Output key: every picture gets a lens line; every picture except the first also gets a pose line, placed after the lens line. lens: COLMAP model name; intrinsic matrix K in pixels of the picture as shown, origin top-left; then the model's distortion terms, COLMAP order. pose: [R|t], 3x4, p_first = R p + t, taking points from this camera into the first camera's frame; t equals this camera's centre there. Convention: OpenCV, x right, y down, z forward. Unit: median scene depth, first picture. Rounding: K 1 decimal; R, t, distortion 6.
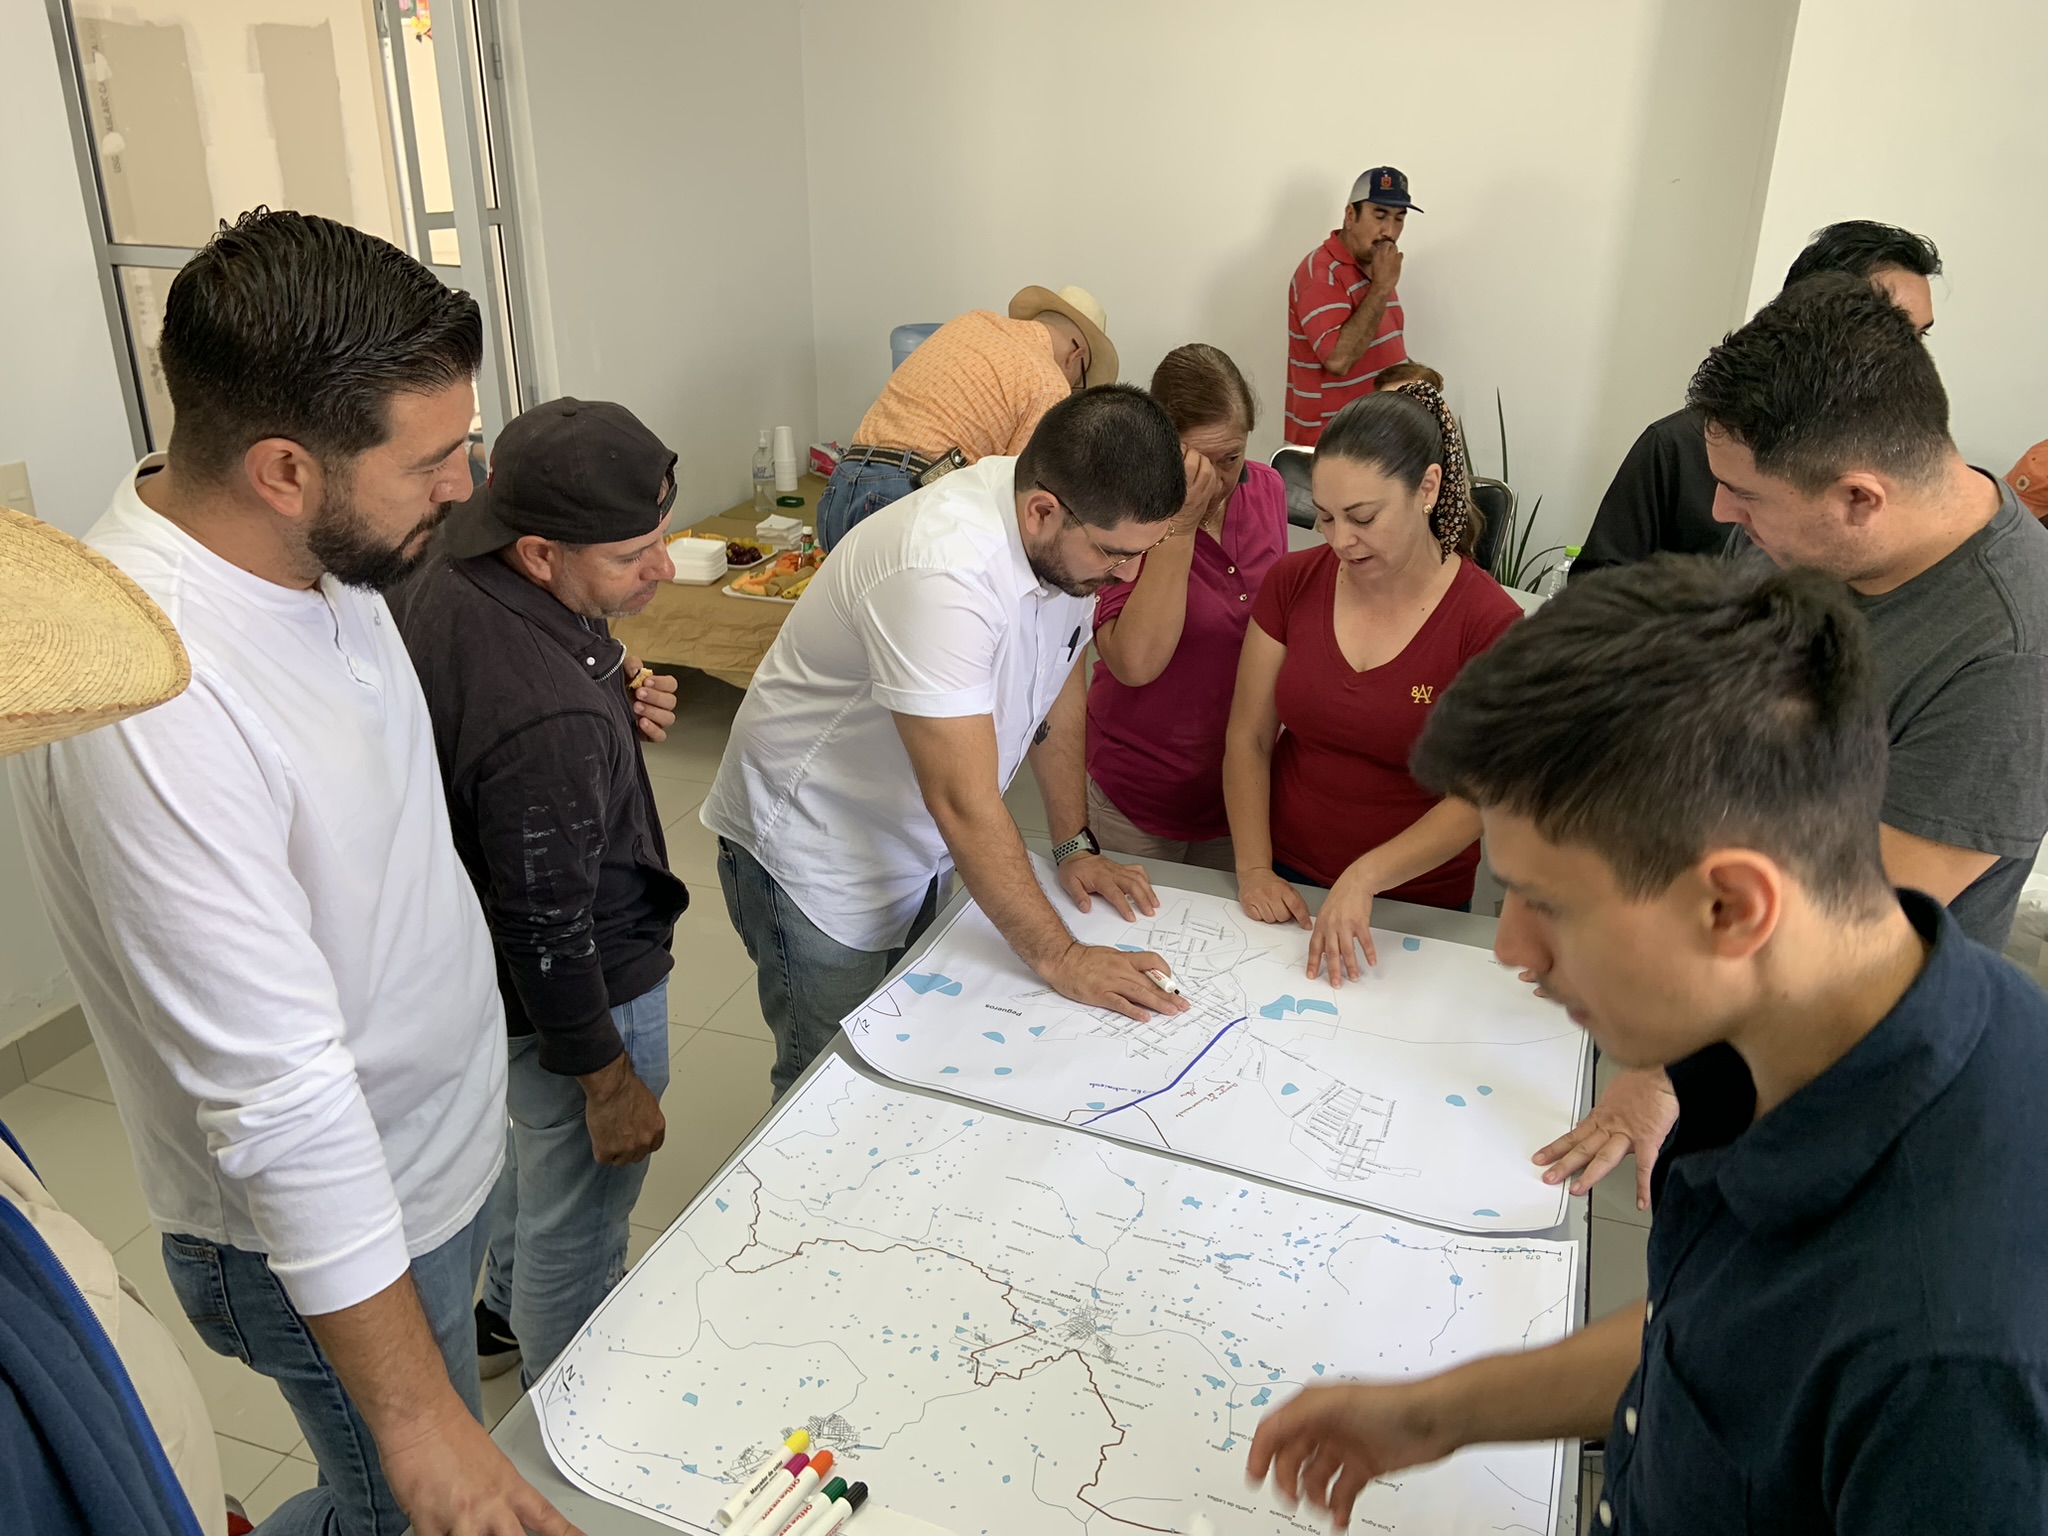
lens RADIAL K [[1514.4, 0, 974.7], [0, 1514.4, 764.8], [0, 0, 1]] dist [0.138780, -0.113017]
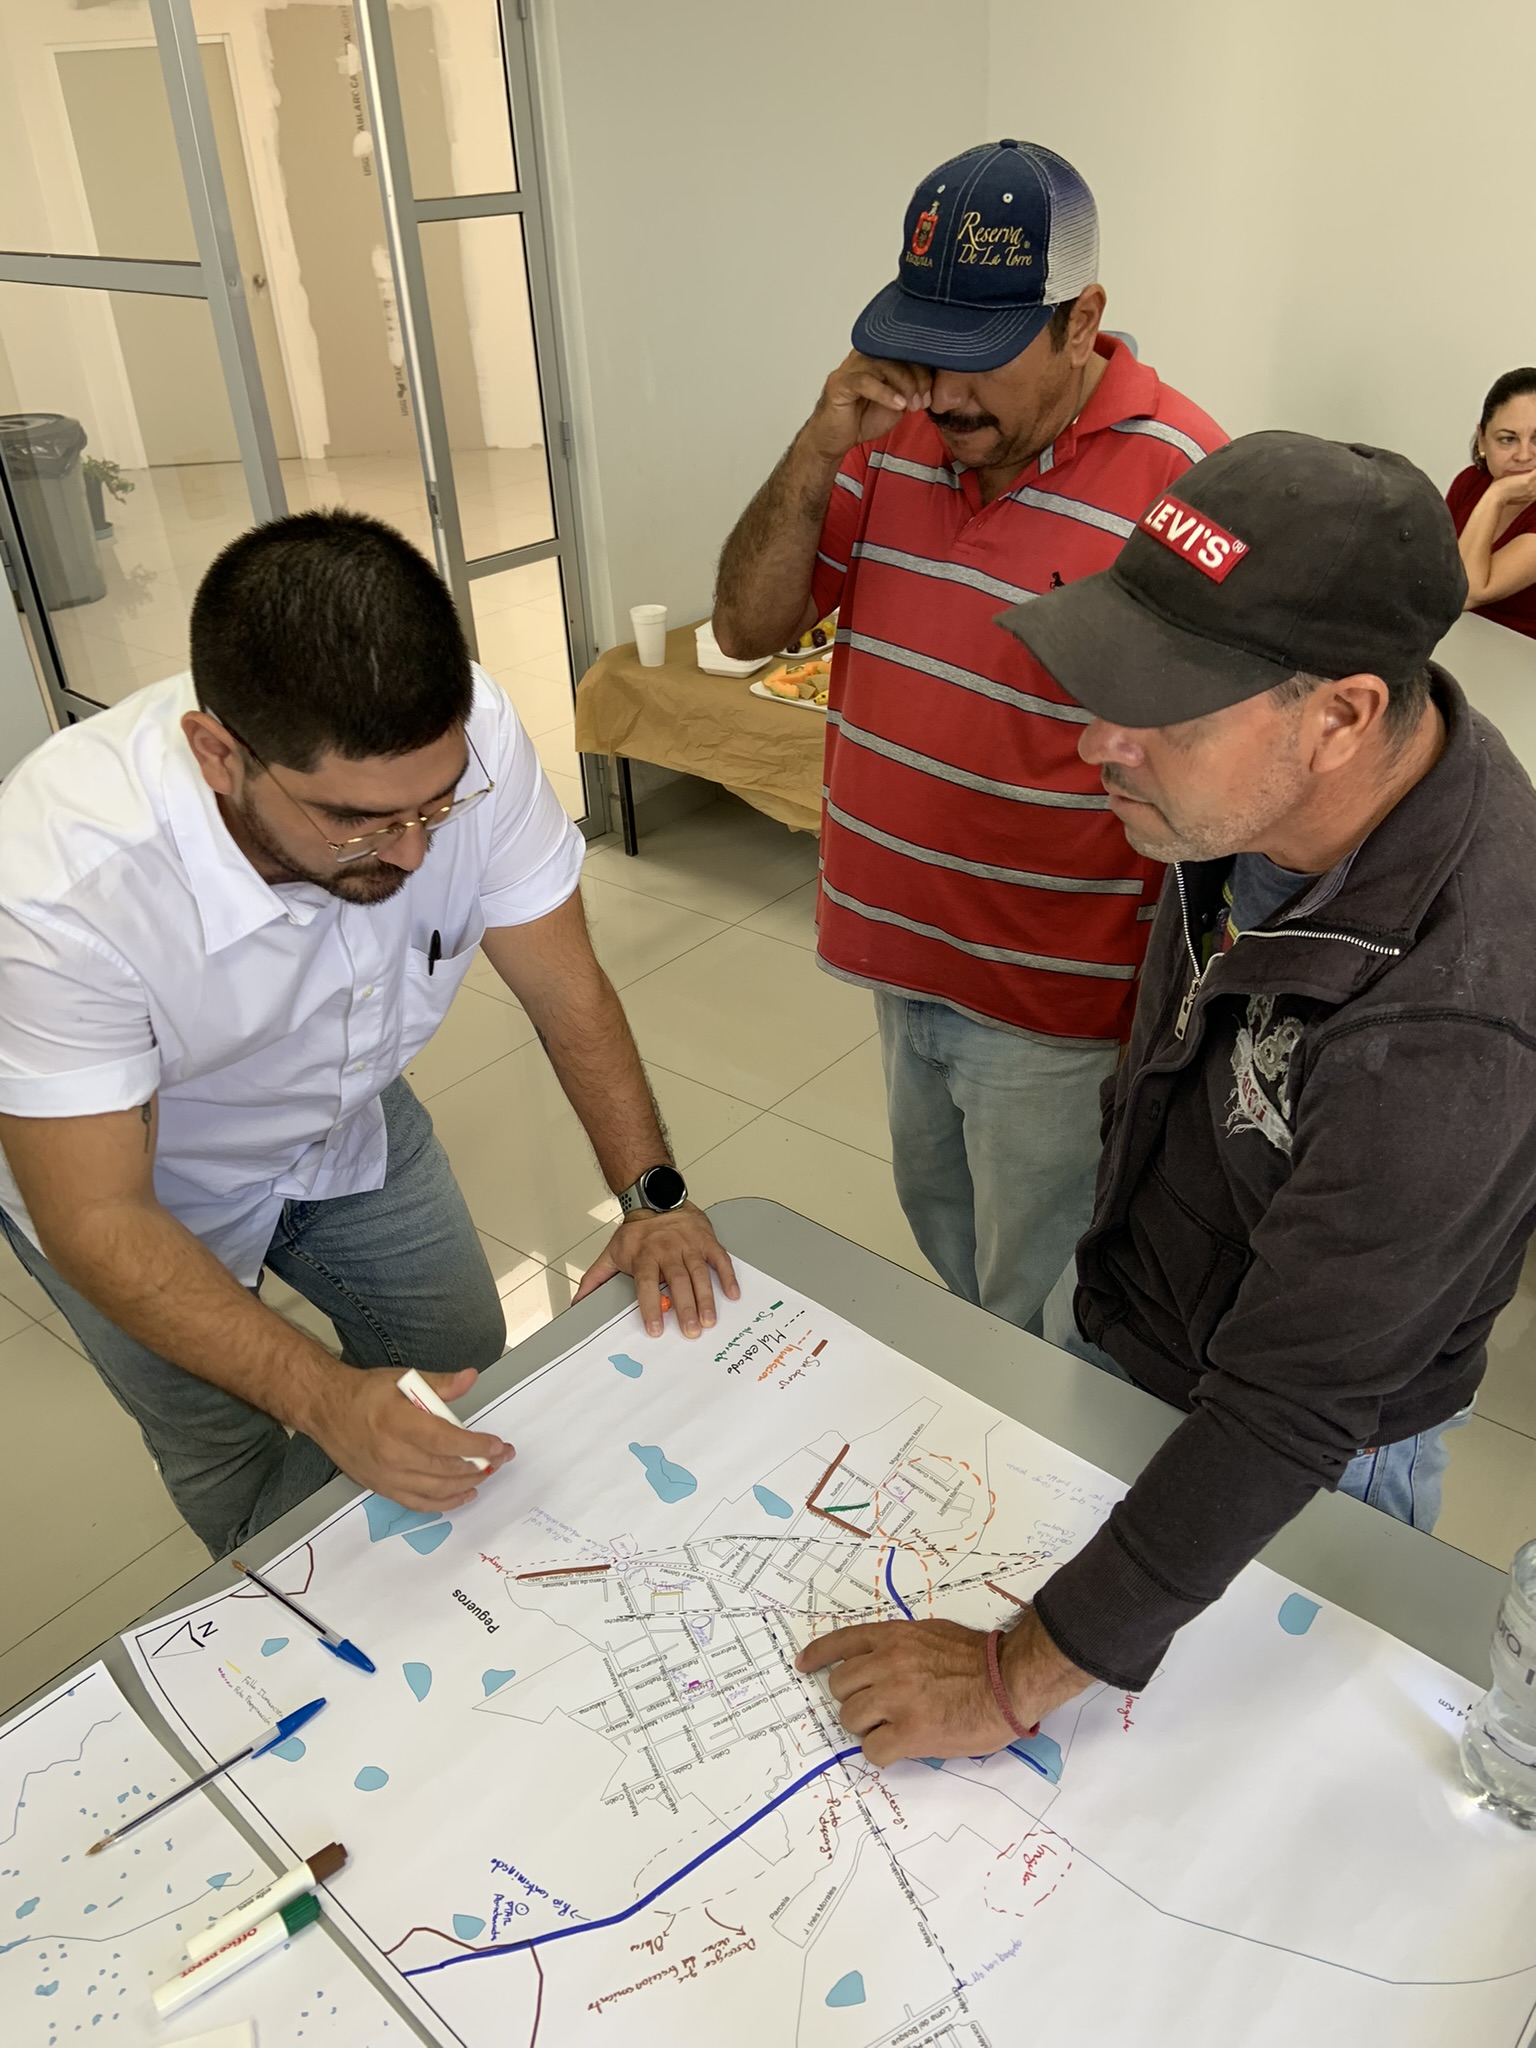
lens RADIAL K [[1537.5, 0, 740.4], [0, 1537.5, 991.4], [0, 0, 1]] dist [0.167512, -0.176858]
pose [[0.939092, 0.130991, -0.317722, 0.113996], [-0.091882, 0.986554, 0.135161, -0.066408], [0.331155, -0.097736, 0.938501, 0.209762]]
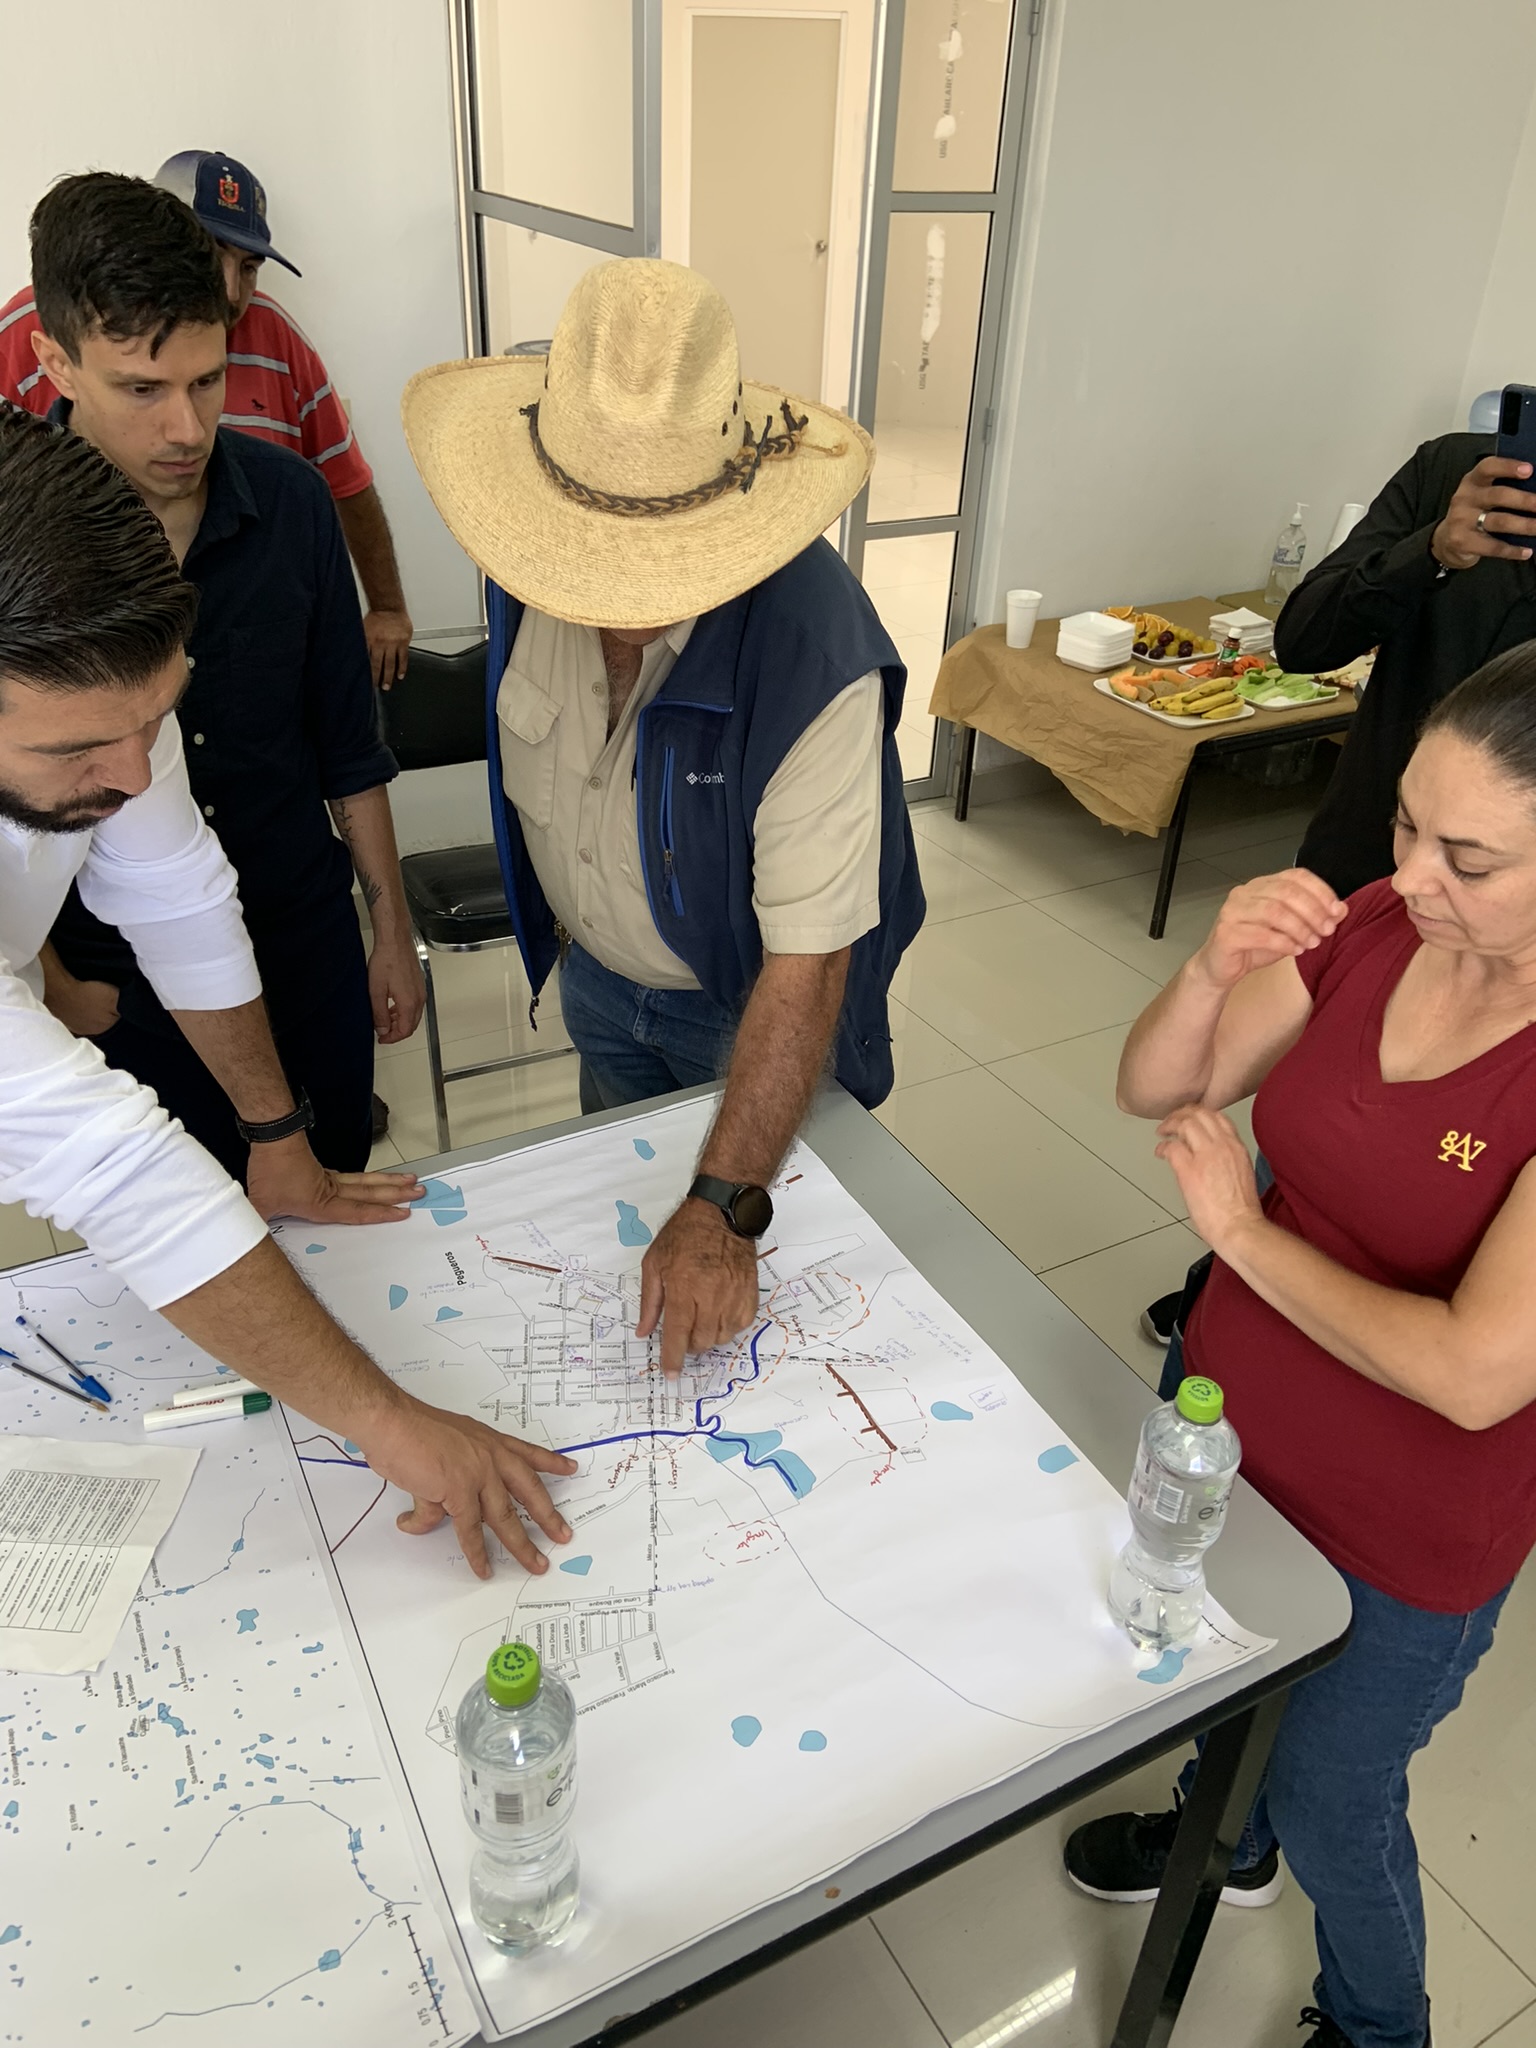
lens RADIAL K [[1526.8, 0, 768.0], [0, 1526.8, 987.1], [0, 0, 1]] dist [0.148146, -0.144038]
pose [[0.774041, 0.343305, -0.531979, 0.211201], [-0.284556, 0.939220, 0.192078, -0.069122], [0.565587, 0.002702, 0.824684, 0.189590]]
